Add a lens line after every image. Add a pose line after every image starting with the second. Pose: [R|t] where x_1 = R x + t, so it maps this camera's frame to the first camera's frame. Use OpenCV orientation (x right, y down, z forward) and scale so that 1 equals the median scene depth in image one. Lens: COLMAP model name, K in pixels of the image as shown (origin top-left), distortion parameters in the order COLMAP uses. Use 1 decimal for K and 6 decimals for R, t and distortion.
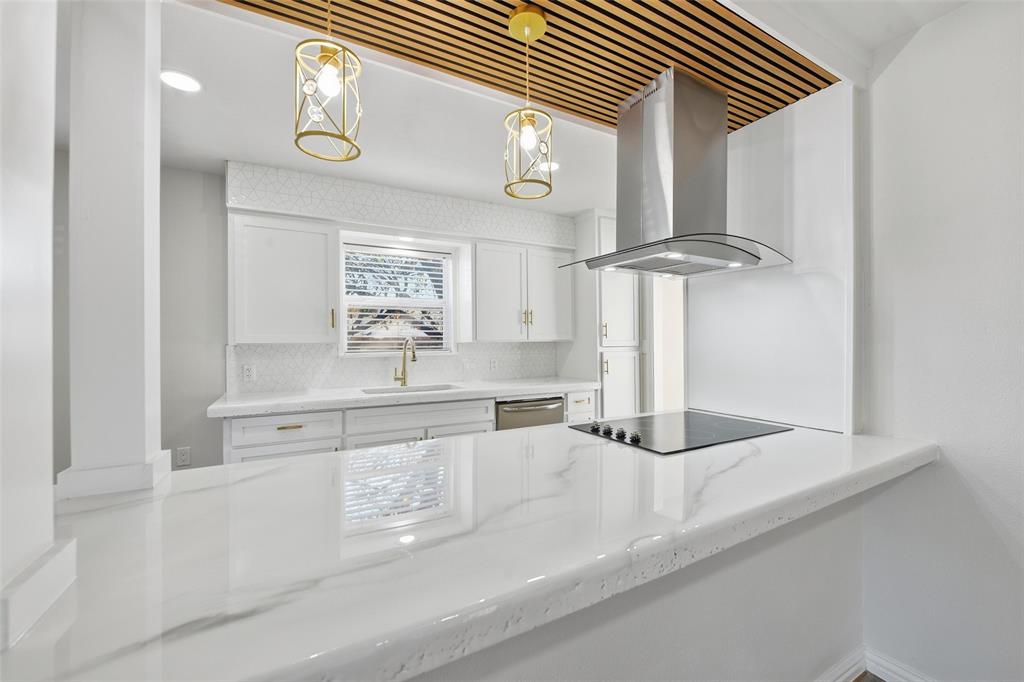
lens RADIAL K [[403.5, 0, 516.2], [0, 403.5, 342.0], [0, 0, 1]] dist [-0.011470, -0.000336]
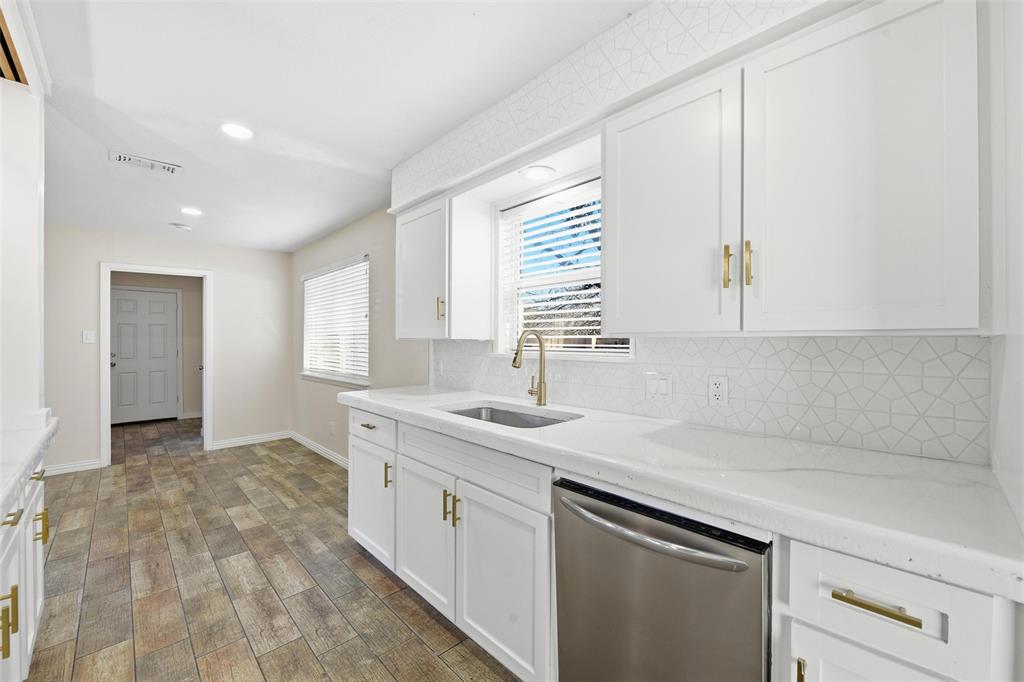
lens RADIAL K [[410.6, 0, 516.3], [0, 410.6, 337.7], [0, 0, 1]] dist [-0.007562, -0.000277]
pose [[0.264094, 0.001739, -0.964495, 0.331041], [-0.002531, 0.999996, 0.001110, 0.000953], [0.964494, 0.002148, 0.264098, 0.764211]]
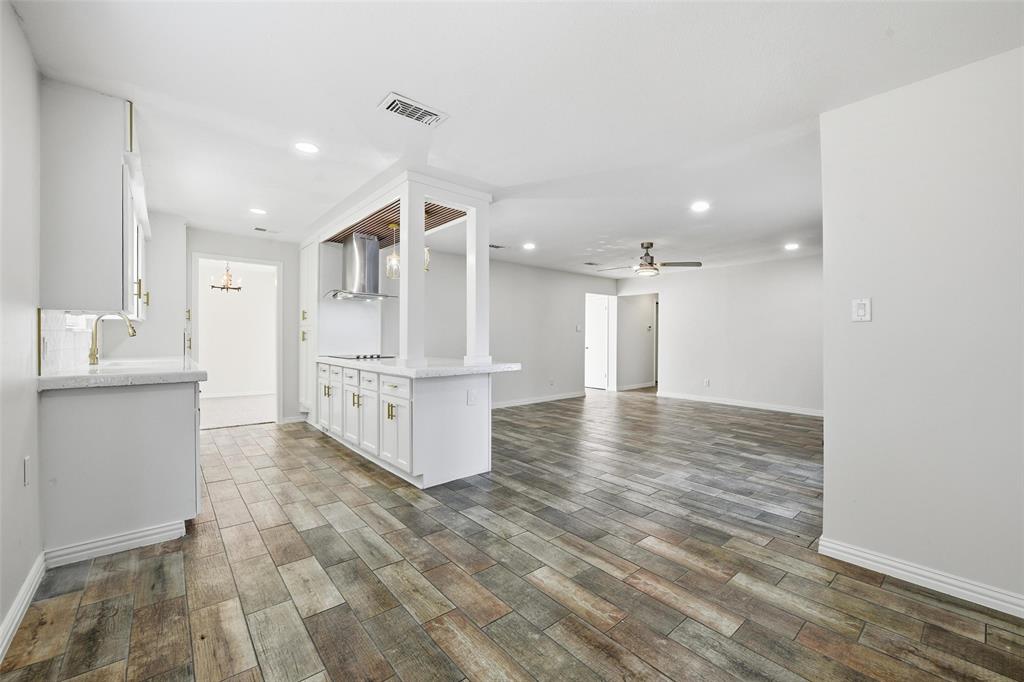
lens RADIAL K [[403.5, 0, 516.2], [0, 403.5, 342.0], [0, 0, 1]] dist [-0.011470, -0.000336]
pose [[-0.214208, -0.004815, 0.976776, -1.294684], [-0.003500, 0.999985, 0.004161, 0.050008], [-0.976782, -0.002528, -0.214222, 0.267291]]
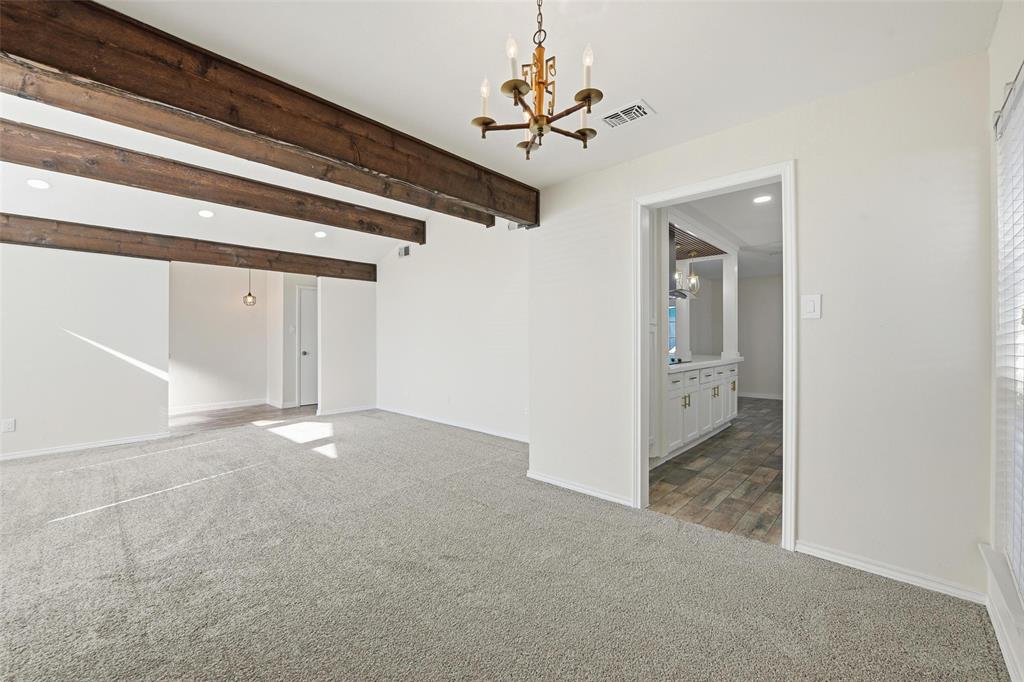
lens RADIAL K [[410.6, 0, 516.3], [0, 410.6, 337.7], [0, 0, 1]] dist [-0.007562, -0.000277]
pose [[-0.946986, 0.006602, -0.321208, 1.058654], [0.004941, 0.999970, 0.005985, 0.019672], [0.321238, 0.004081, -0.946990, 1.612966]]
